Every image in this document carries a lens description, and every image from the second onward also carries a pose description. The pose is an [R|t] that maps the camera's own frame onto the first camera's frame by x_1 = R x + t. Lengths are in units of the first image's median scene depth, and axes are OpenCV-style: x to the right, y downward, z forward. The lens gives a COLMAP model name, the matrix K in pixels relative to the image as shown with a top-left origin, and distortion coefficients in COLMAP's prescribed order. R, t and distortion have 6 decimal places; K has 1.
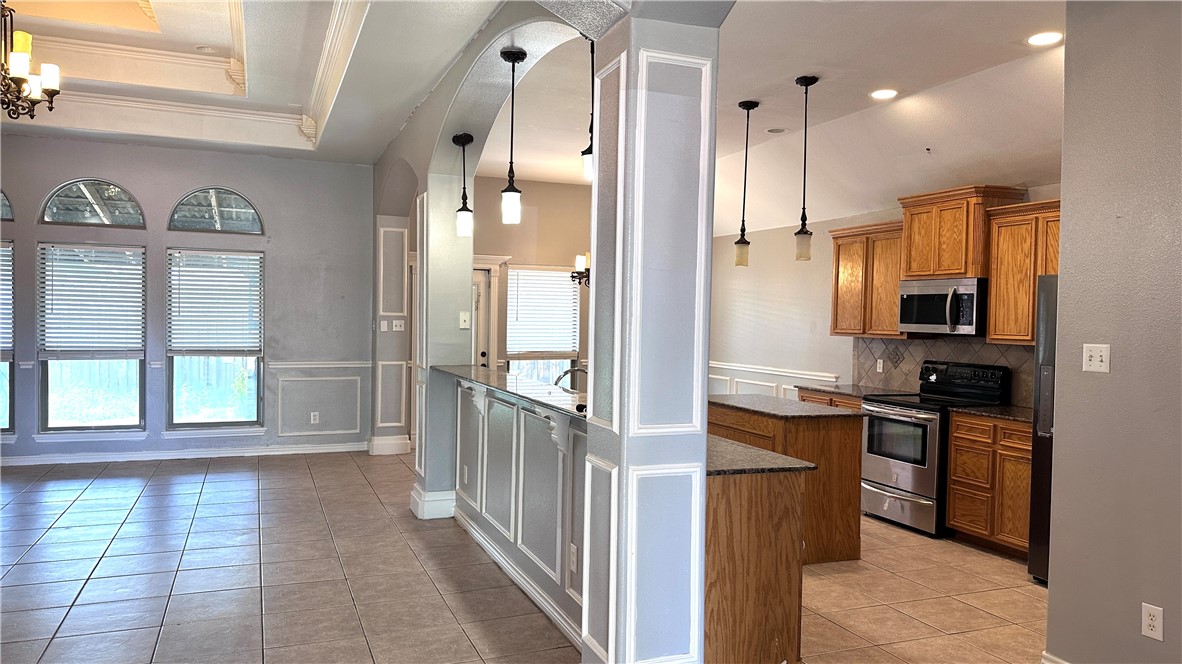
lens RADIAL K [[822.6, 0, 591.0], [0, 822.6, 332.0], [0, 0, 1]] dist [0.200054, -0.430604]
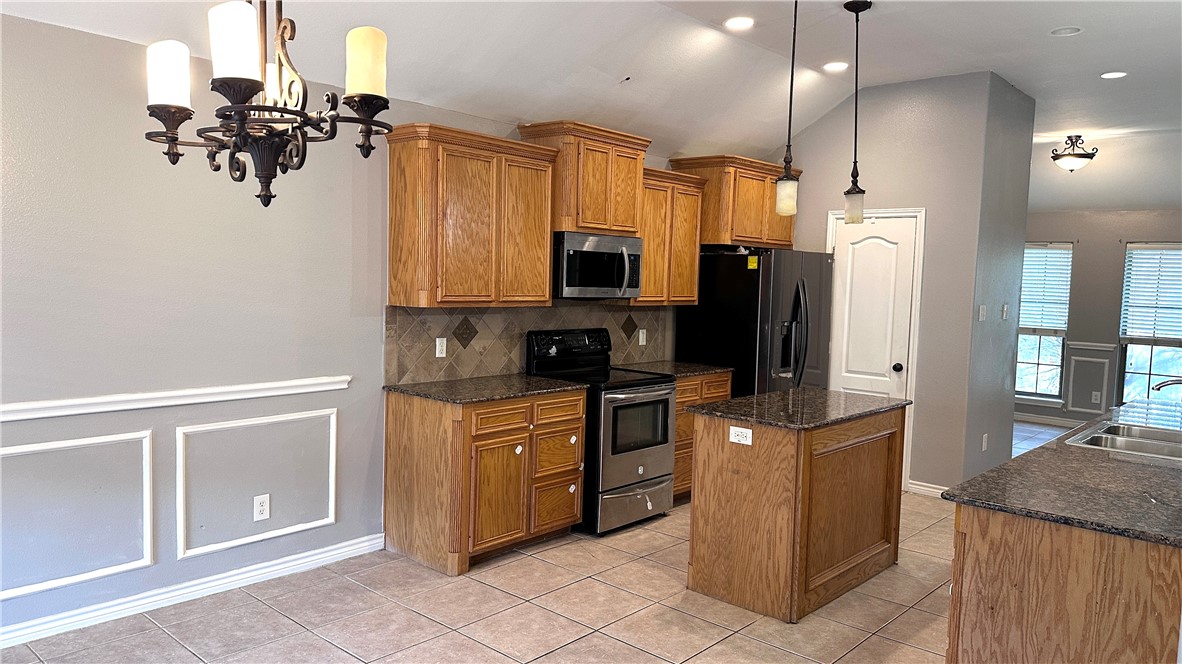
lens RADIAL K [[822.6, 0, 591.0], [0, 822.6, 332.0], [0, 0, 1]] dist [0.200054, -0.430604]
pose [[-0.442808, -0.093542, 0.891724, -0.353668], [-0.021360, 0.995361, 0.093807, -0.043890], [-0.896362, 0.022492, -0.442752, 1.425764]]
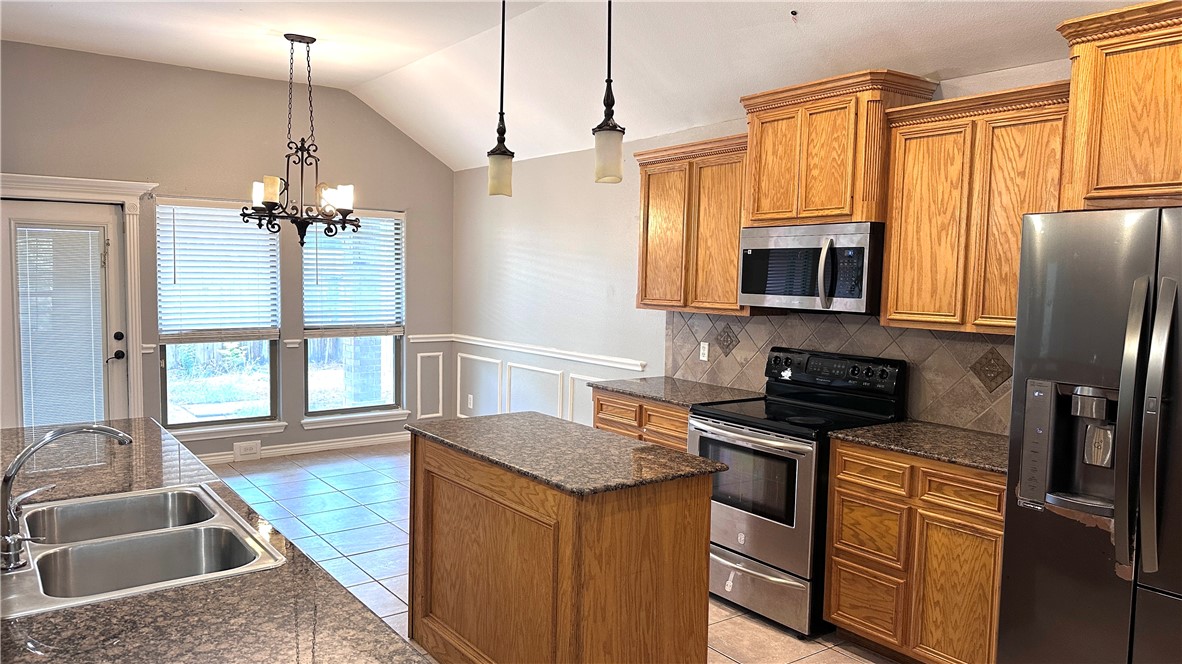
lens RADIAL K [[822.6, 0, 591.0], [0, 822.6, 332.0], [0, 0, 1]] dist [0.200054, -0.430604]
pose [[0.967593, -0.019284, 0.251777, 0.097133], [0.005011, 0.998350, 0.057206, -0.018961], [-0.252464, -0.054091, 0.966093, 0.432795]]
